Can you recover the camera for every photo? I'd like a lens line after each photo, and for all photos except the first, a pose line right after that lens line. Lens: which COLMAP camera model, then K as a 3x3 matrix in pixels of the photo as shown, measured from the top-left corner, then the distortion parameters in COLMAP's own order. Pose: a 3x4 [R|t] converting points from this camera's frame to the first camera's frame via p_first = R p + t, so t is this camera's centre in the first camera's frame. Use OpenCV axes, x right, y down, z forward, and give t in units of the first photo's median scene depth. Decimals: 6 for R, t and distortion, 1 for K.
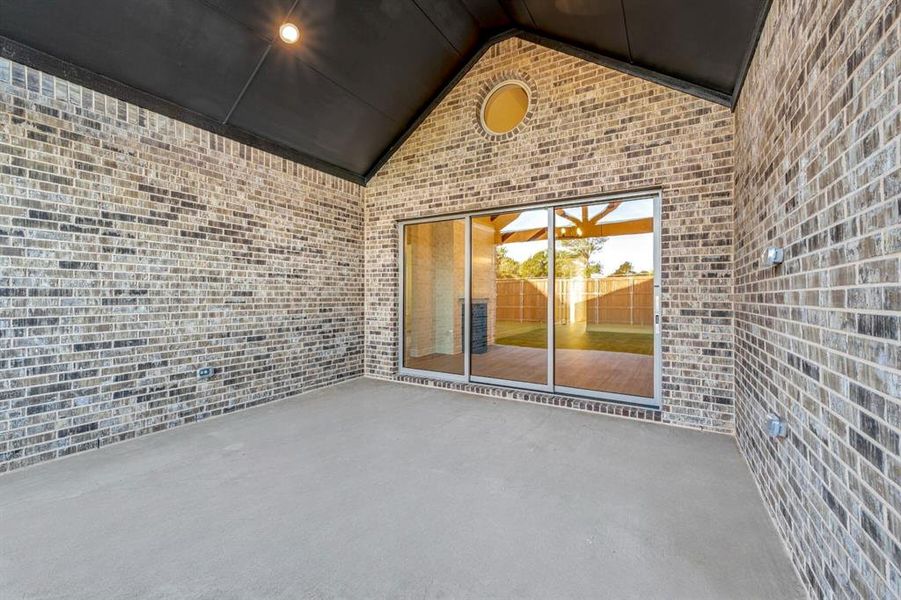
lens RADIAL K [[363.1, 0, 452.8], [0, 363.1, 296.0], [0, 0, 1]] dist [0.001305, 0.000158]
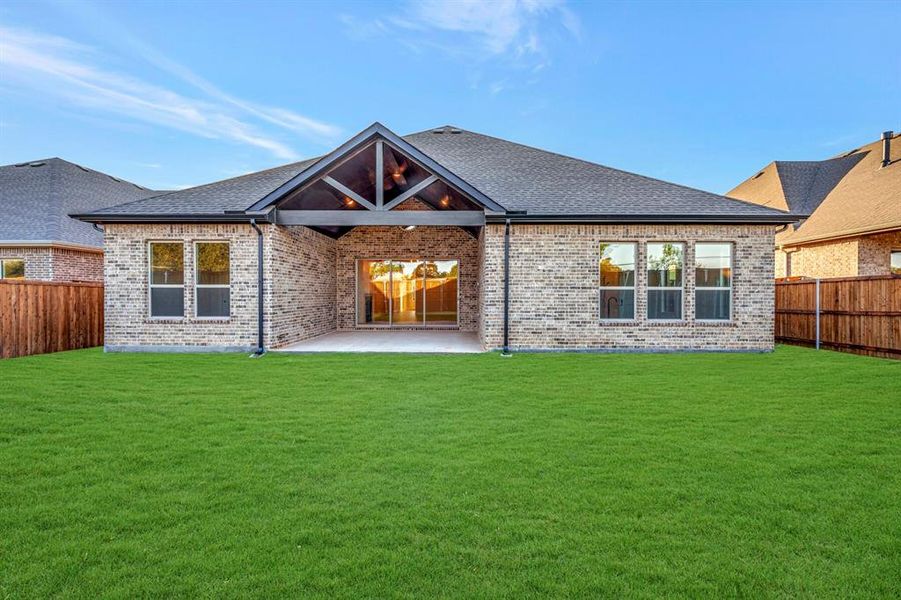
lens RADIAL K [[363.1, 0, 452.8], [0, 363.1, 296.0], [0, 0, 1]] dist [0.001305, 0.000158]
pose [[0.873382, -0.002630, 0.487028, -1.180764], [-0.000311, 0.999982, 0.005959, 0.018009], [-0.487035, -0.005357, 0.873366, -2.014434]]
